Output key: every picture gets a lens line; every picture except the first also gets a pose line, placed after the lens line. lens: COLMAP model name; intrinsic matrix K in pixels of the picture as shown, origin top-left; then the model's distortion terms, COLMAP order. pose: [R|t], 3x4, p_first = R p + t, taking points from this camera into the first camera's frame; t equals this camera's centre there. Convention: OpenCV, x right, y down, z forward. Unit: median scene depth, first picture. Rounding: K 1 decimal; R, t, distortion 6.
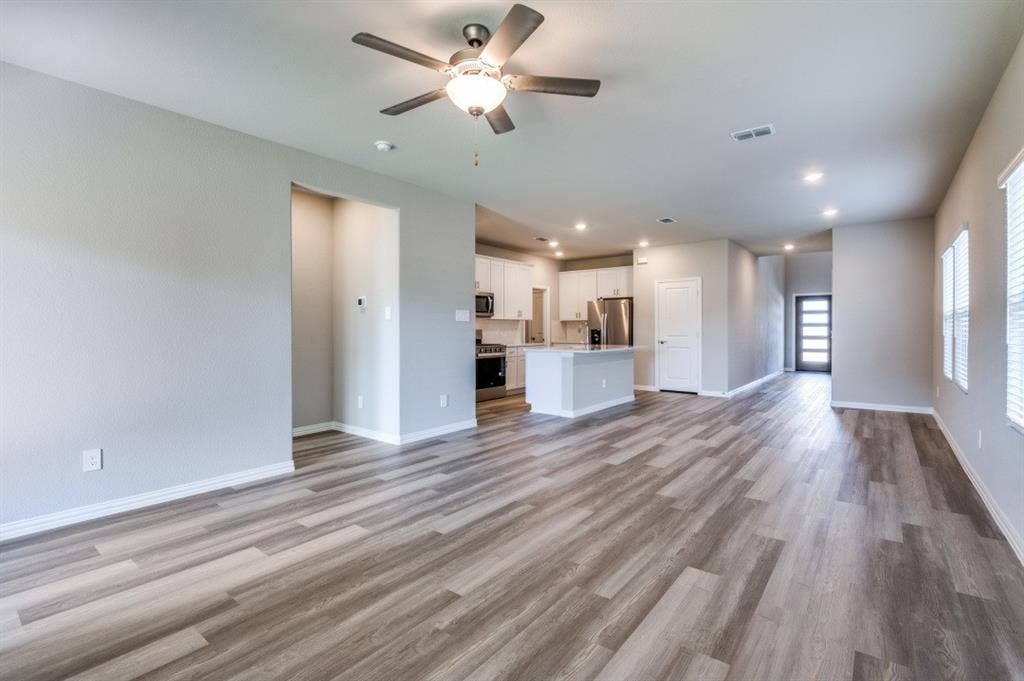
lens RADIAL K [[472.1, 0, 511.3], [0, 472.1, 330.6], [0, 0, 1]] dist [-0.007884, -0.006607]
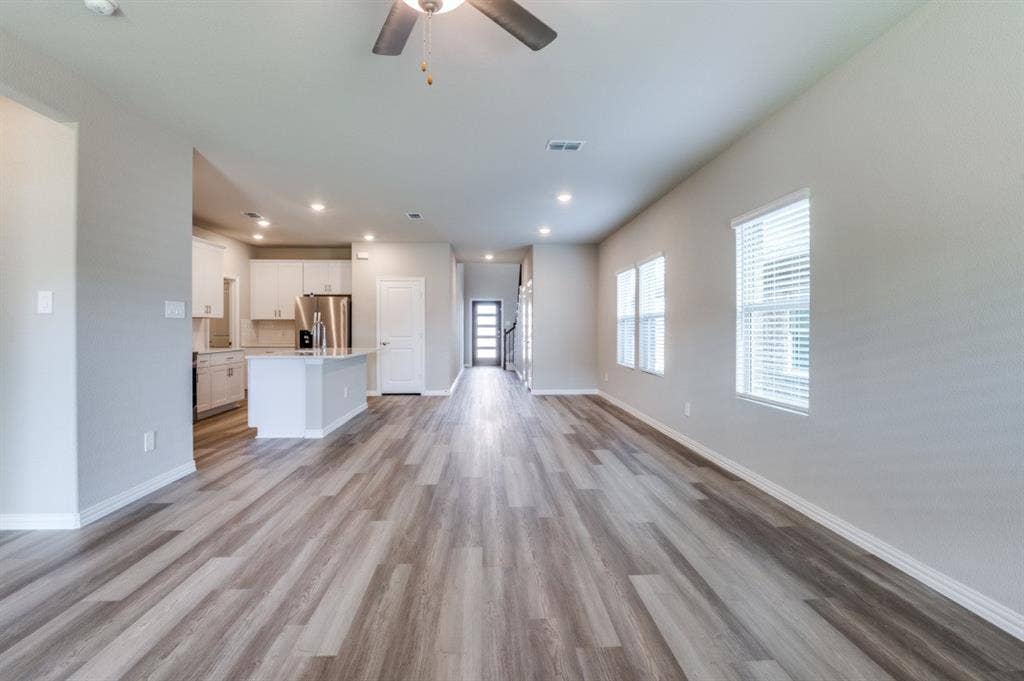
lens RADIAL K [[472.1, 0, 511.3], [0, 472.1, 330.6], [0, 0, 1]] dist [-0.007884, -0.006607]
pose [[0.748400, -0.001942, 0.663245, -0.184328], [0.003060, 0.999995, -0.000524, -0.000387], [-0.663241, 0.002422, 0.748402, 0.181558]]
